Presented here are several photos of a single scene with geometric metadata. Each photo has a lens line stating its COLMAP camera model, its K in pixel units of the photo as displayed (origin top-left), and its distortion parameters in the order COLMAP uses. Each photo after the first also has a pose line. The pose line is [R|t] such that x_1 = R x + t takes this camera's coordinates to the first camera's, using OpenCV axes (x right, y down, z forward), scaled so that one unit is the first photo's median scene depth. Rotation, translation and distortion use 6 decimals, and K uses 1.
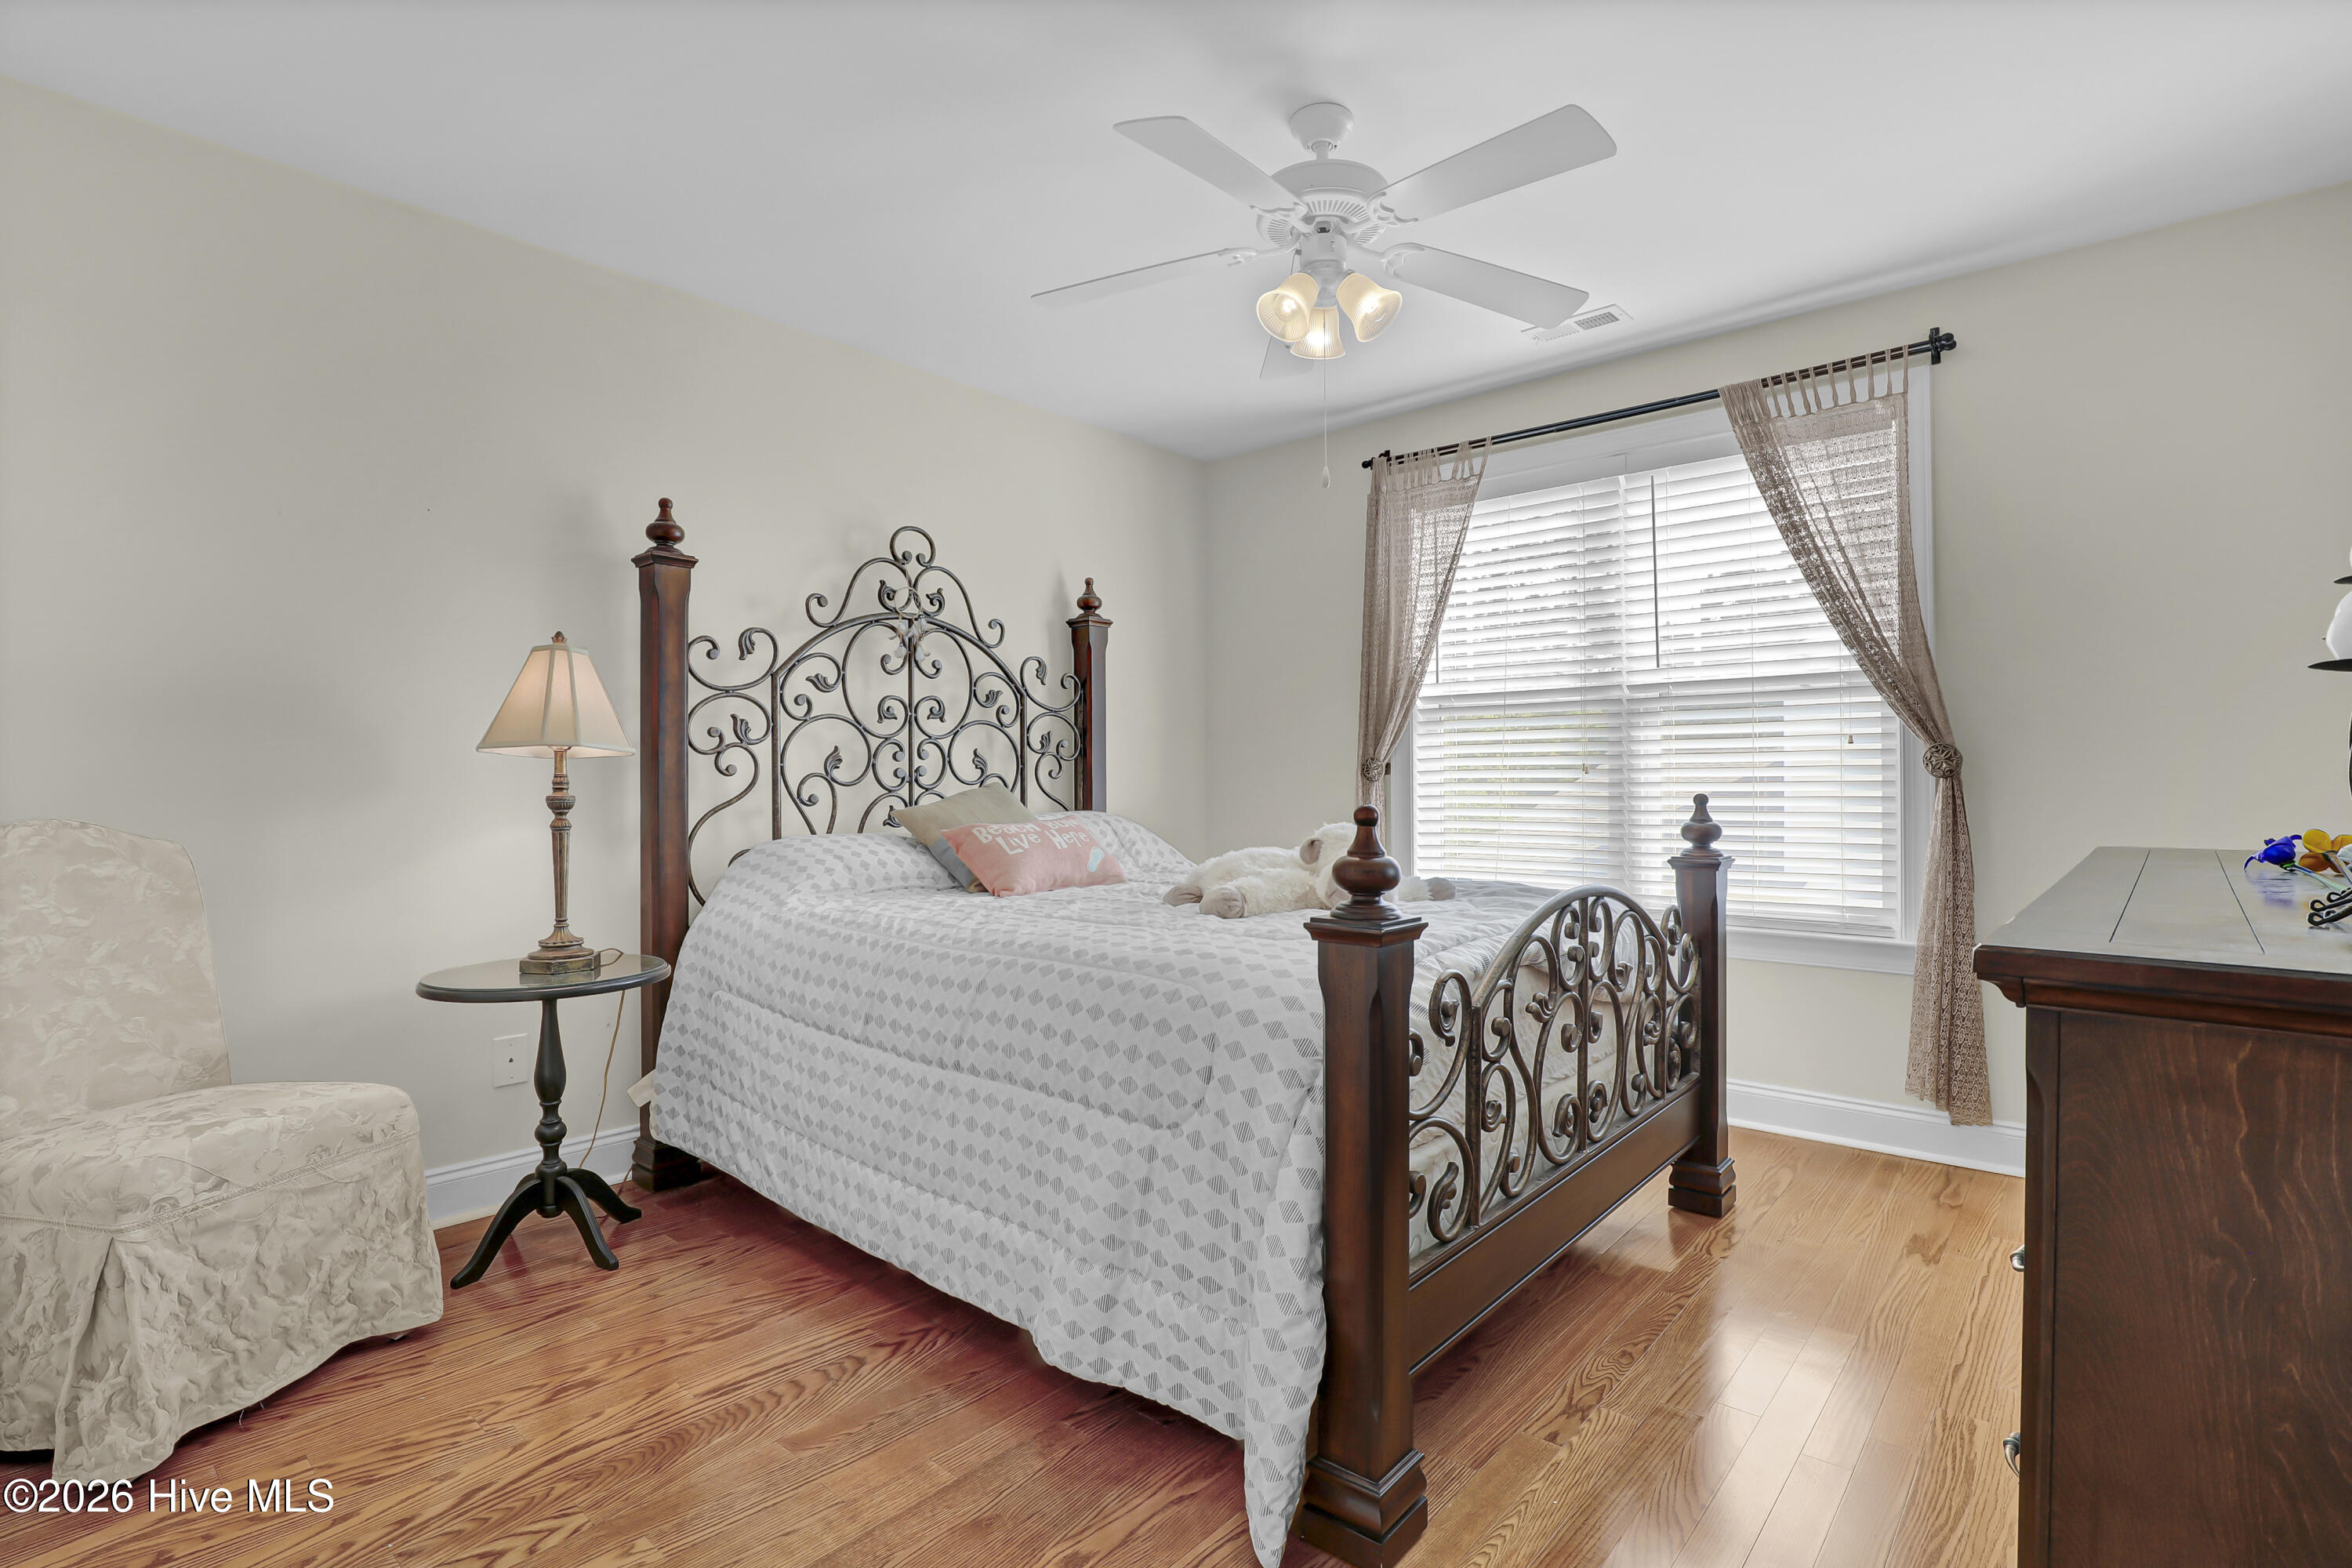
lens RADIAL K [[1115.2, 0, 1176.0], [0, 1115.2, 784.0], [0, 0, 1]] dist [-0.031700, 0.000653]
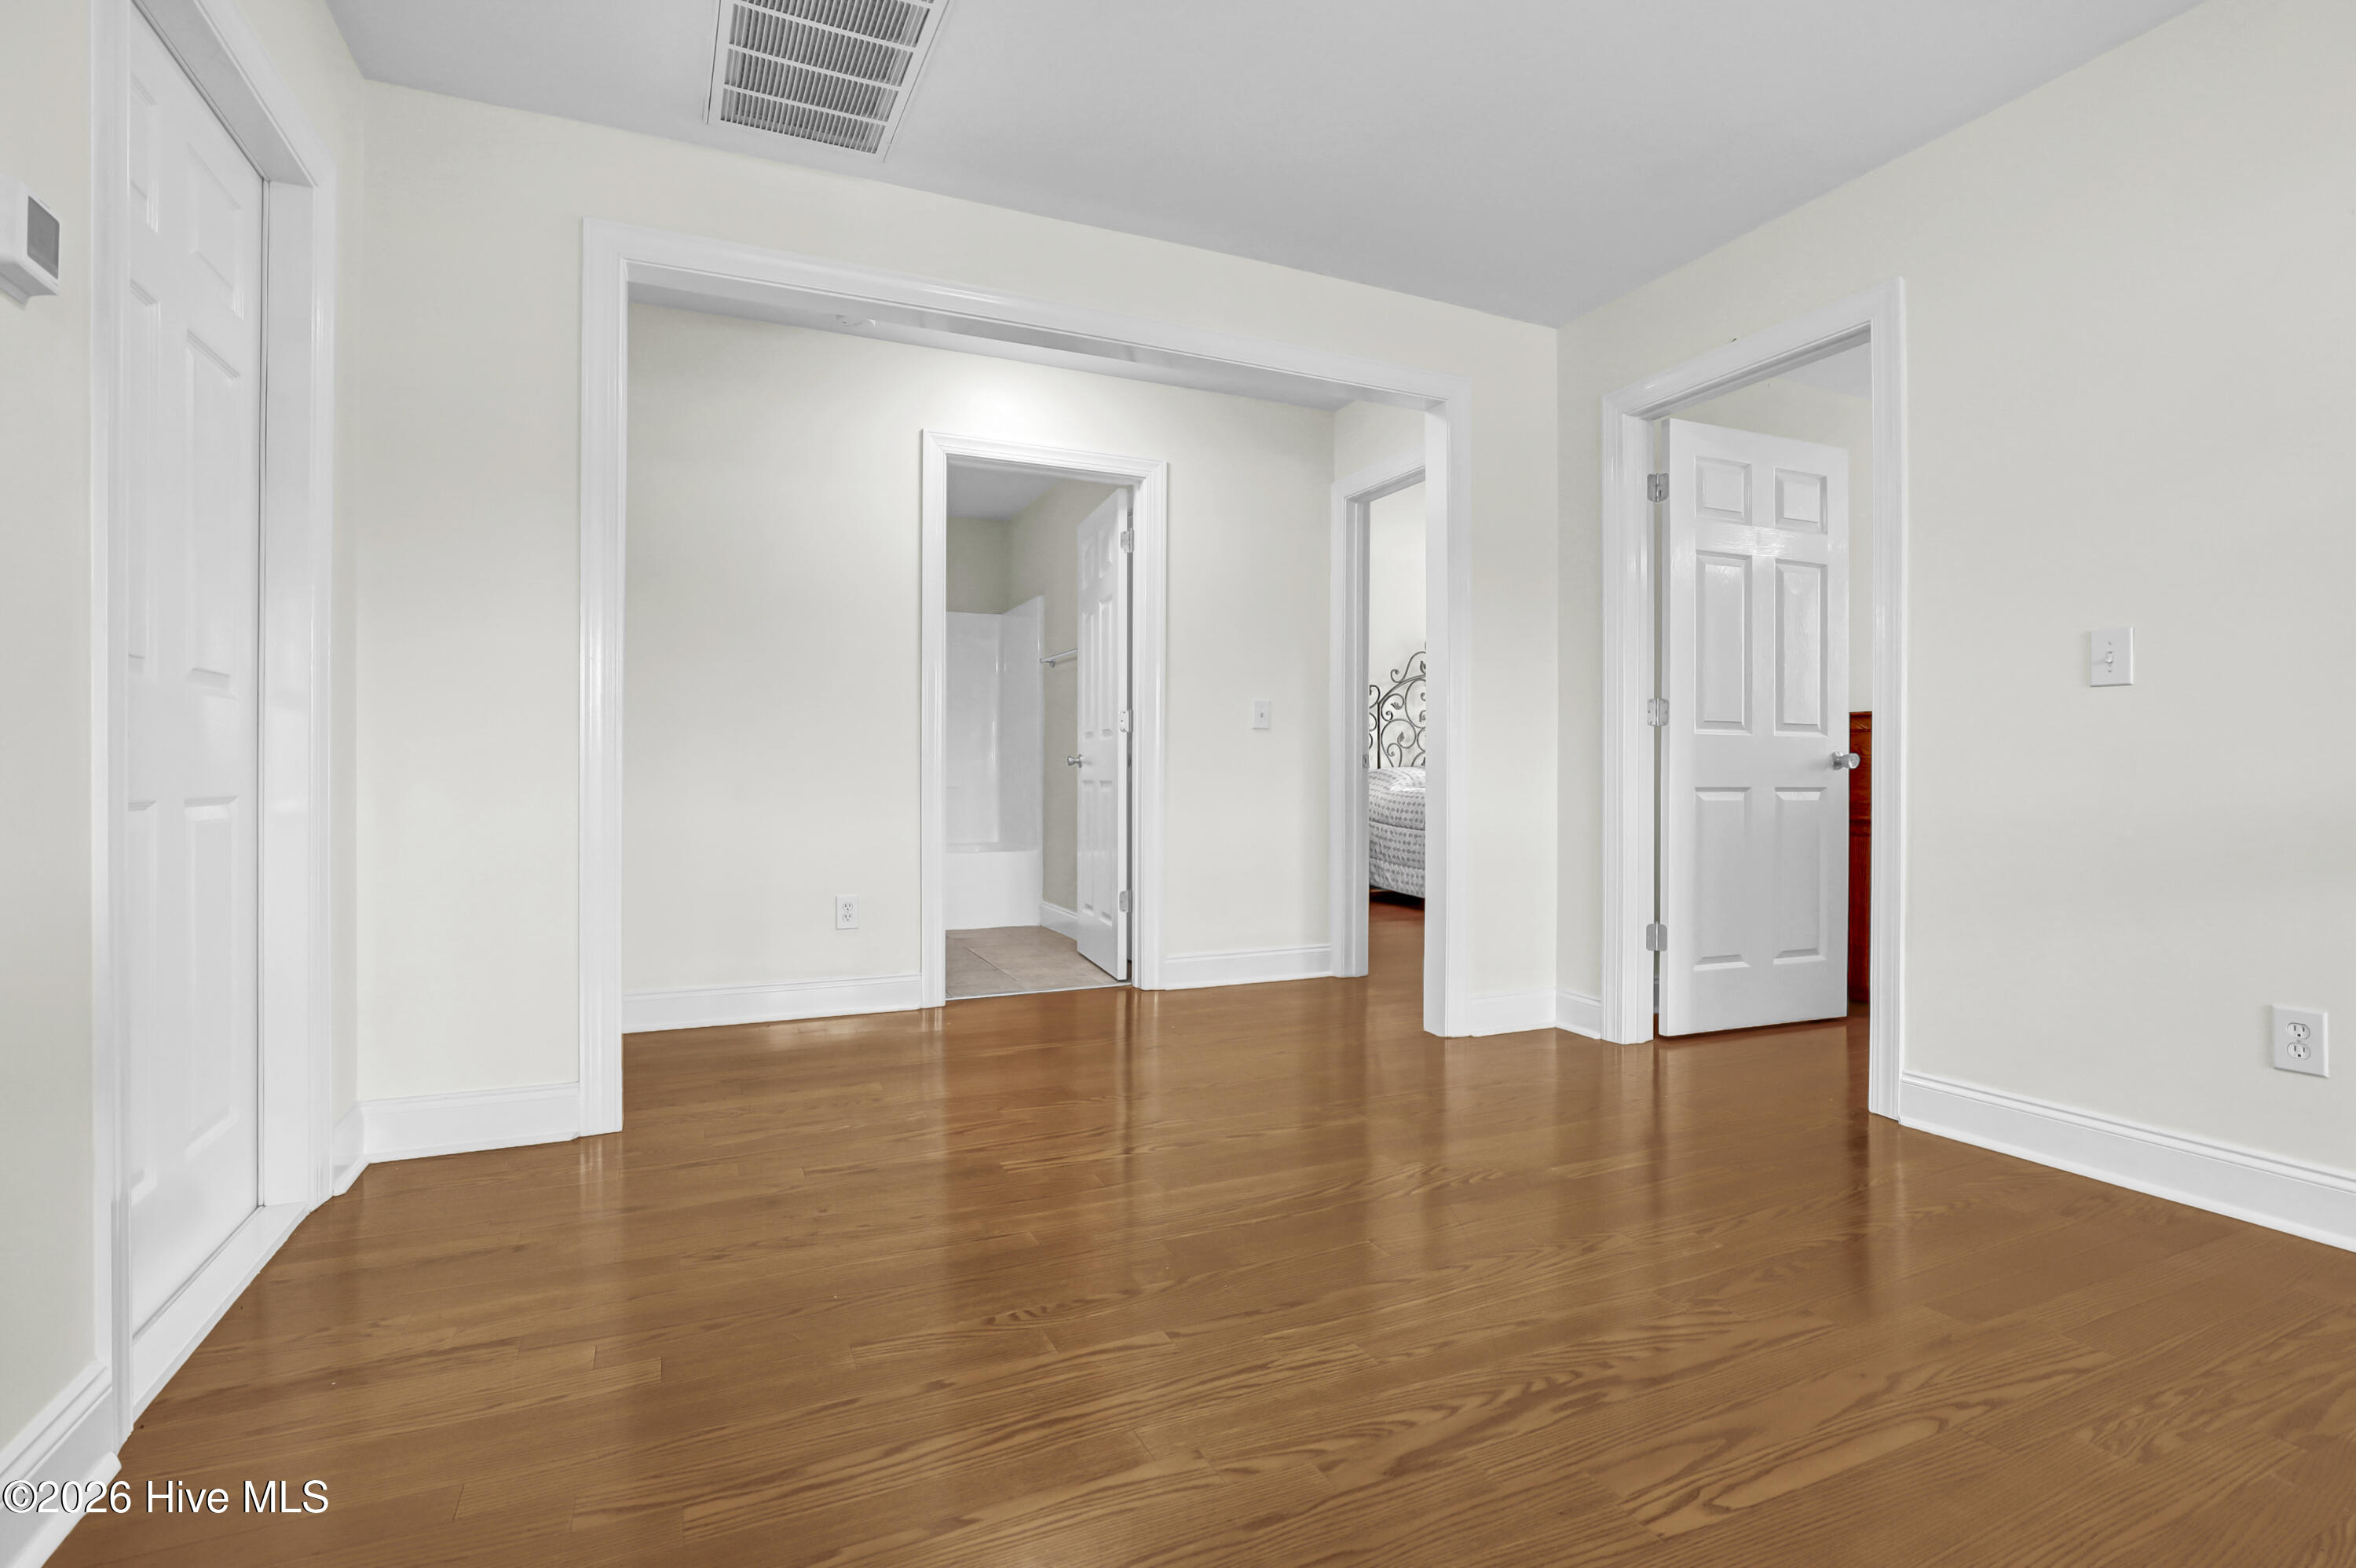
lens RADIAL K [[1117.0, 0, 1178.0], [0, 1117.0, 784.0], [0, 0, 1]] dist [-0.031700, 0.000653]
pose [[0.916113, 0.005821, -0.400879, 0.222714], [-0.006146, 0.999981, 0.000477, 0.082220], [0.400874, 0.002027, 0.916131, -1.429803]]
